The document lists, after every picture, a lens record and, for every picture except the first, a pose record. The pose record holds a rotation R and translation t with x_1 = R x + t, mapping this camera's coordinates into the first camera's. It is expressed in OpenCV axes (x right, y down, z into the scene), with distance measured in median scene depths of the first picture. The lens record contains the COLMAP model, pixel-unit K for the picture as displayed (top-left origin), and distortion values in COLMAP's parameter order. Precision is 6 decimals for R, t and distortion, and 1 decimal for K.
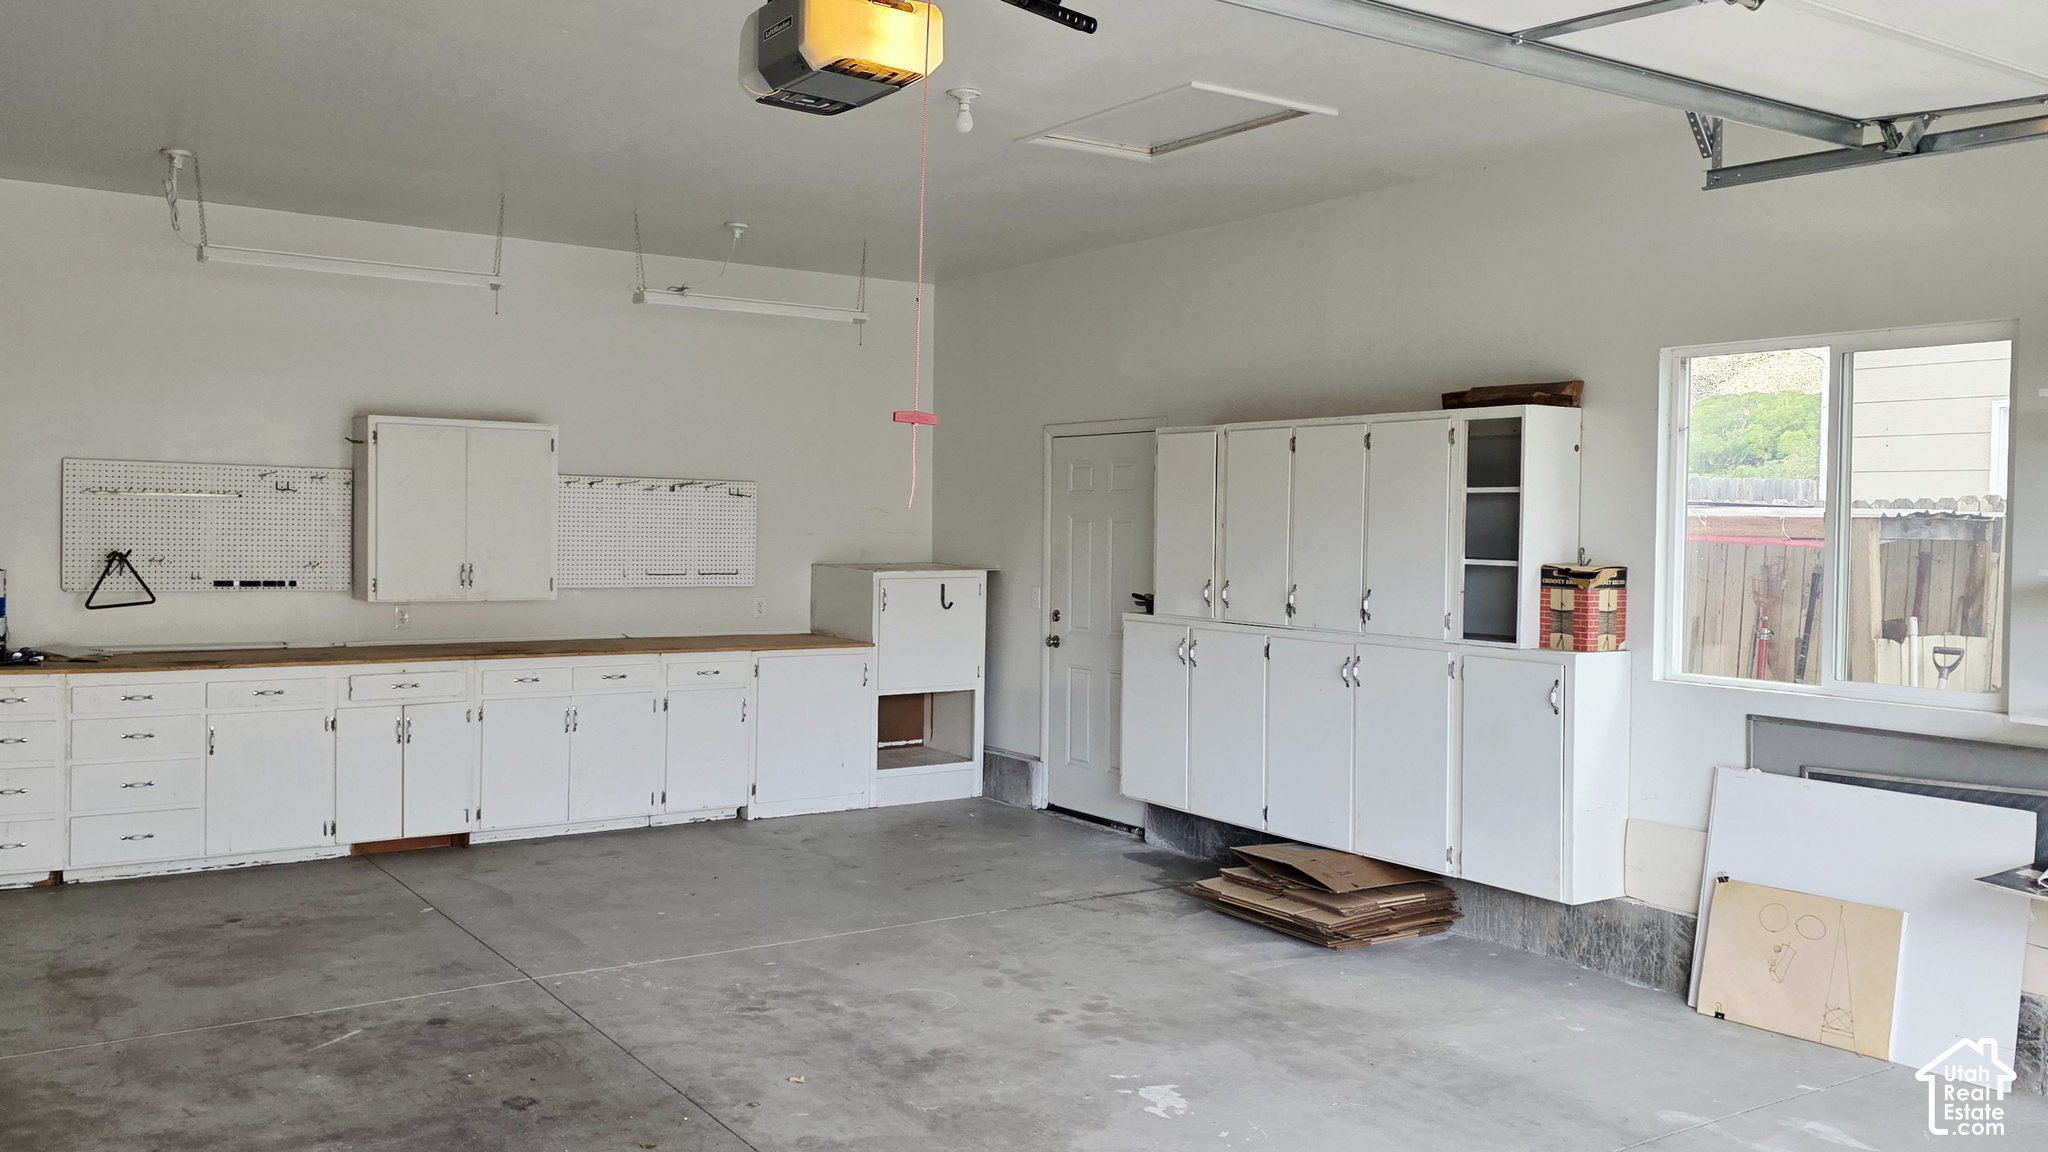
lens RADIAL K [[1723.1, 0, 1030.7], [0, 1723.1, 569.2], [0, 0, 1]] dist [0.089595, -0.101342]
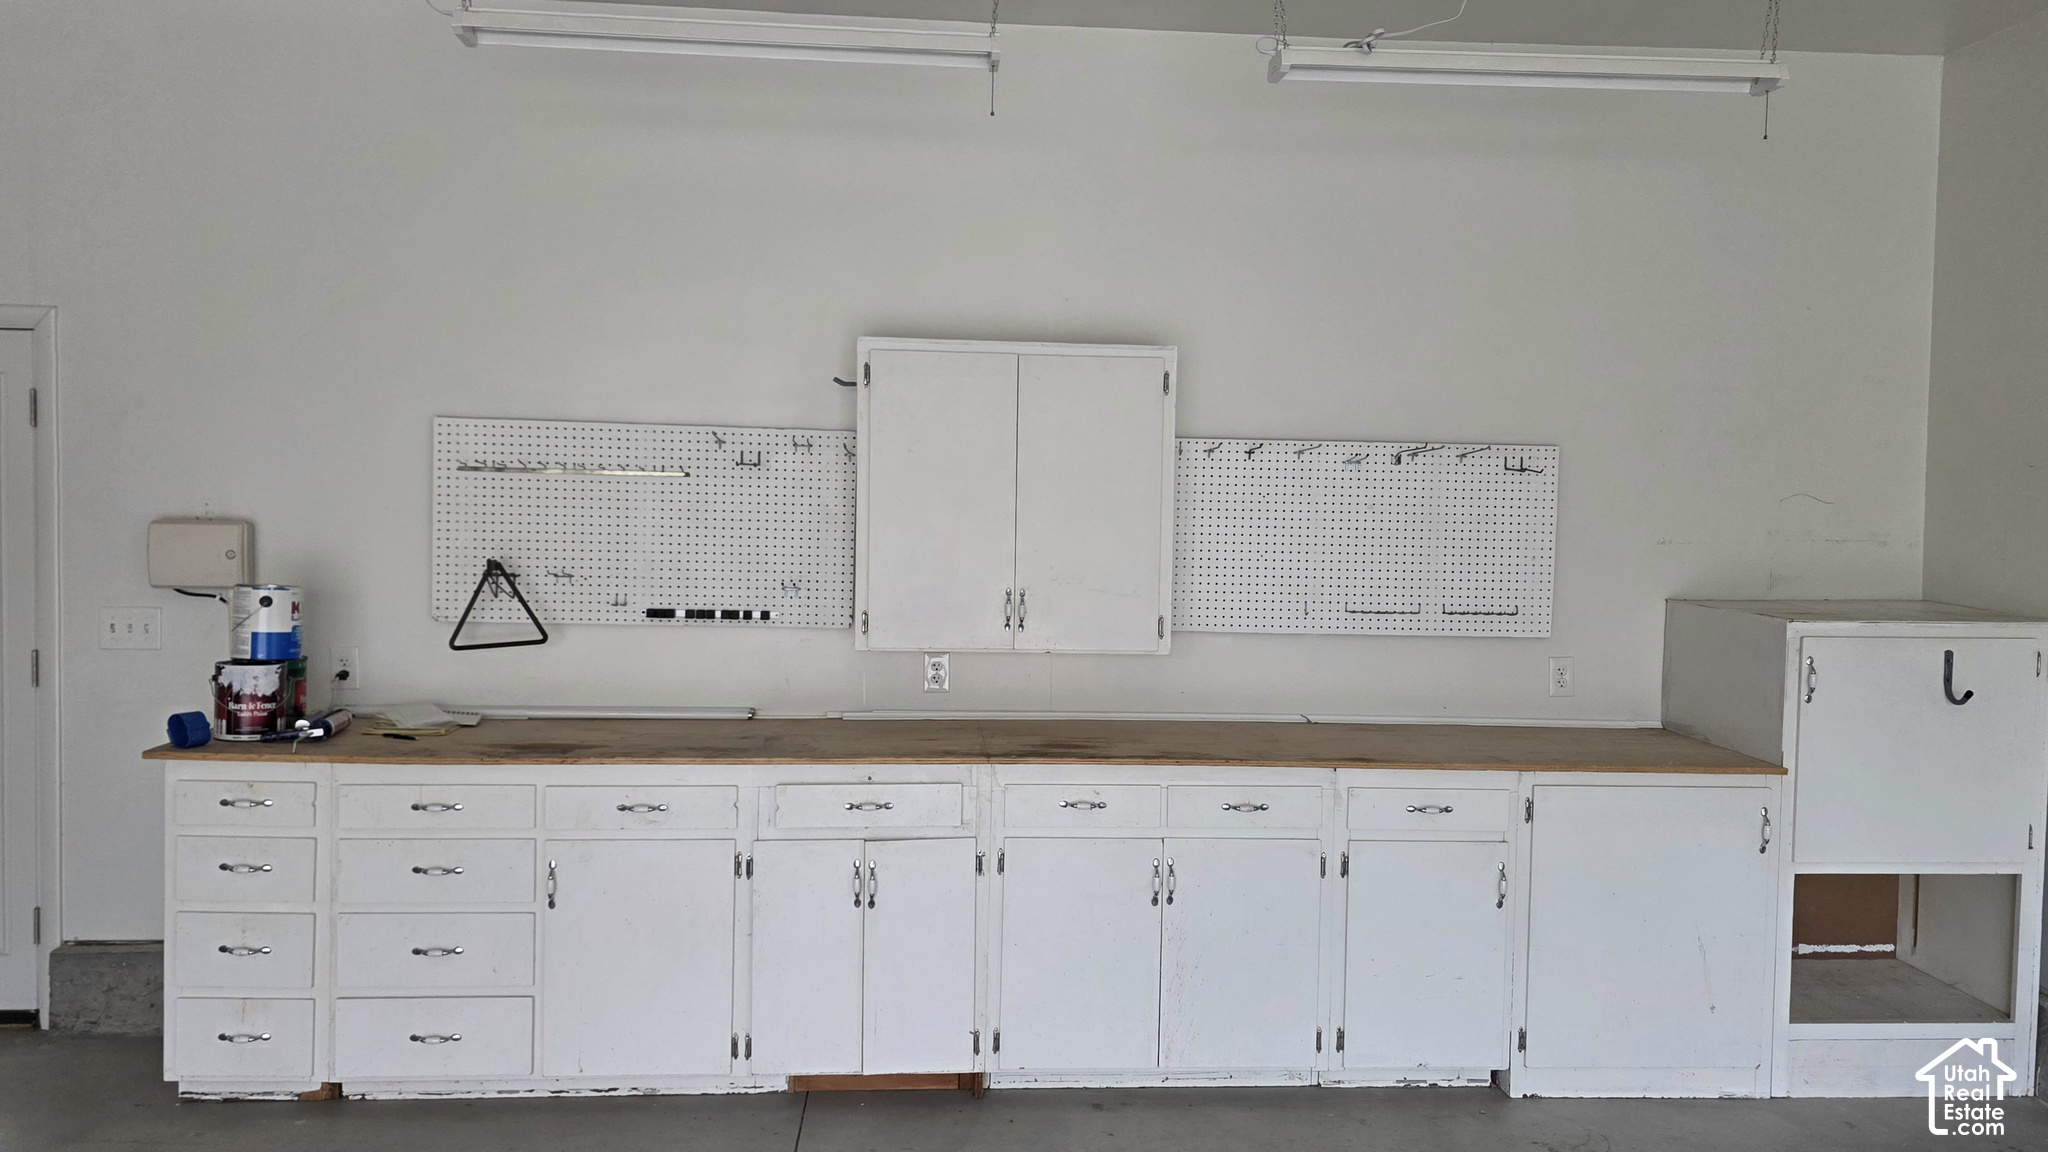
lens RADIAL K [[1723.1, 0, 1030.7], [0, 1723.1, 569.2], [0, 0, 1]] dist [0.089595, -0.101342]
pose [[0.865966, 0.019620, -0.499718, -0.032447], [-0.019398, 0.999796, 0.005638, -0.013343], [0.499727, 0.004811, 0.866170, 0.506238]]
